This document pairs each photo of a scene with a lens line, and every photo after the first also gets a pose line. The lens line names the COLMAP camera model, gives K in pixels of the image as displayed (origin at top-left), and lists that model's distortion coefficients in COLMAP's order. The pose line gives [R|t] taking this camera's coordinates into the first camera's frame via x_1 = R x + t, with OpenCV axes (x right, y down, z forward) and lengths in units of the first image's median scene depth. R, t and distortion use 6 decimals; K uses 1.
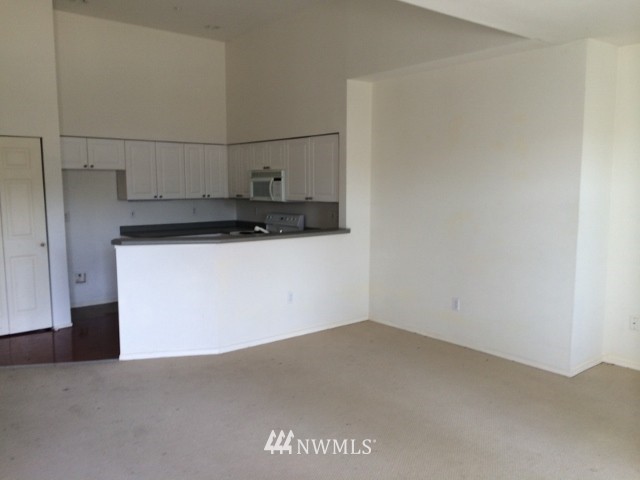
lens RADIAL K [[543.1, 0, 320.0], [0, 543.1, 240.0], [0, 0, 1]] dist [0.011348, 0.003667]
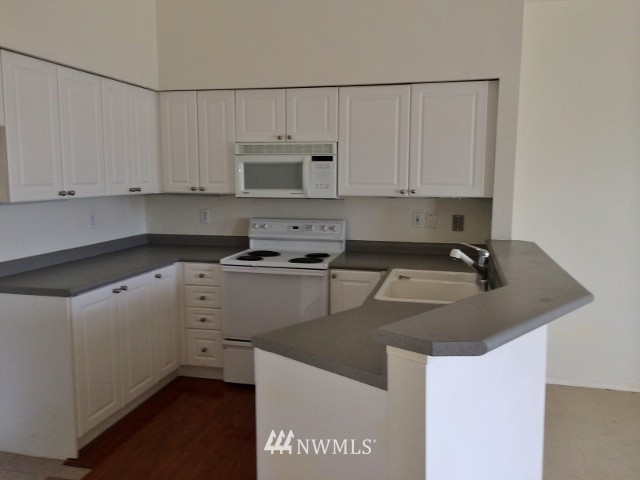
lens RADIAL K [[543.1, 0, 320.0], [0, 543.1, 240.0], [0, 0, 1]] dist [0.011348, 0.003667]
pose [[0.801496, -0.070385, 0.593844, -0.398451], [0.058226, 0.997516, 0.039643, -0.048636], [-0.595159, 0.002804, 0.803603, 0.532999]]
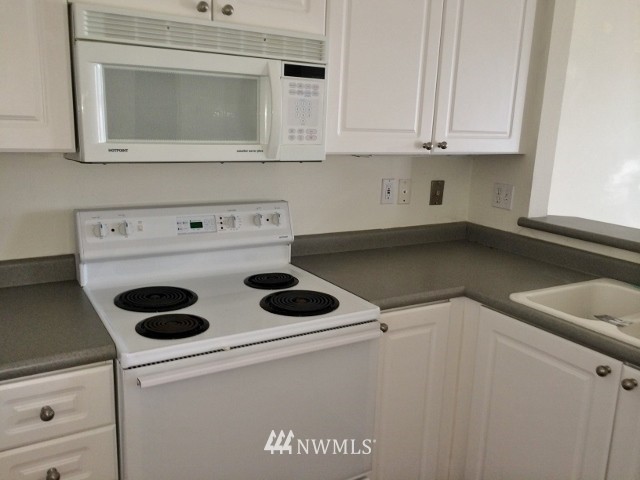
lens RADIAL K [[543.1, 0, 320.0], [0, 543.1, 240.0], [0, 0, 1]] dist [0.011348, 0.003667]
pose [[0.144072, -0.207545, 0.967558, -0.320027], [0.063631, 0.977678, 0.200241, -0.082072], [-0.987519, 0.032717, 0.154062, 0.918147]]
